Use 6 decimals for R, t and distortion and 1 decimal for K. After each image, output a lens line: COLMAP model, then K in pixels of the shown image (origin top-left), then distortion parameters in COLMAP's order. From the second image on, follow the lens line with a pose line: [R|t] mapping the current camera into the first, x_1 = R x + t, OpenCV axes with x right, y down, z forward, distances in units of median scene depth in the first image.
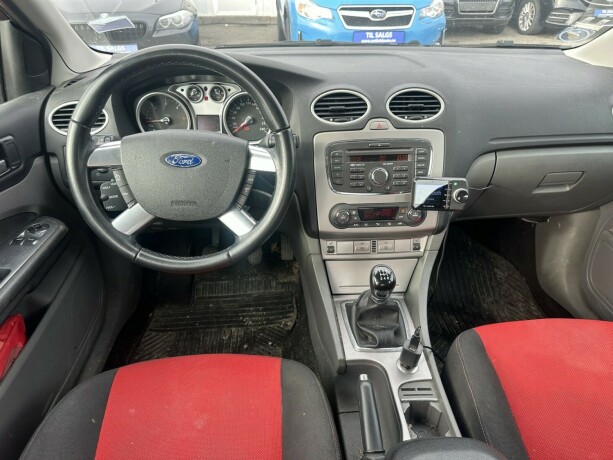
lens RADIAL K [[430.0, 0, 305.3], [0, 430.0, 233.8], [0, 0, 1]] dist [0.119584, -0.174608]
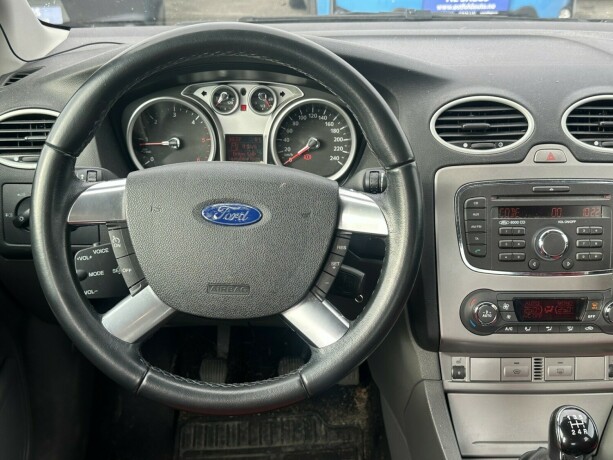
lens RADIAL K [[759.1, 0, 306.5], [0, 759.1, 230.0], [0, 0, 1]] dist [0.111287, -0.055925]
pose [[0.999708, 0.015393, -0.018610, -0.131269], [-0.017682, 0.991372, -0.129881, -0.014456], [0.016451, 0.130172, 0.991355, -0.001218]]
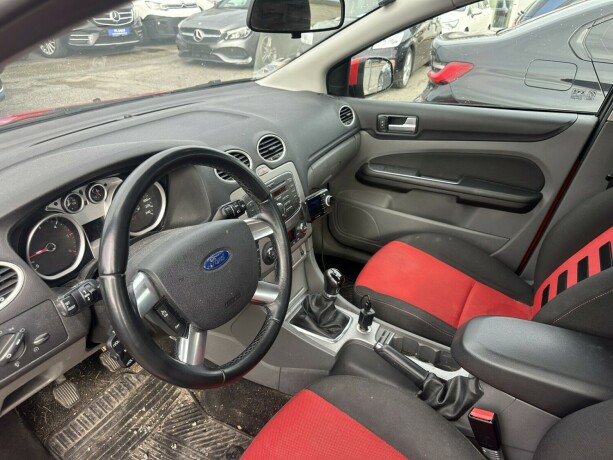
lens RADIAL K [[430.0, 0, 305.3], [0, 430.0, 233.8], [0, 0, 1]] dist [0.119584, -0.174608]
pose [[0.554540, -0.396937, 0.731387, -0.688697], [0.422167, 0.891597, 0.163798, -0.238835], [-0.717120, 0.217935, 0.662000, 0.175132]]
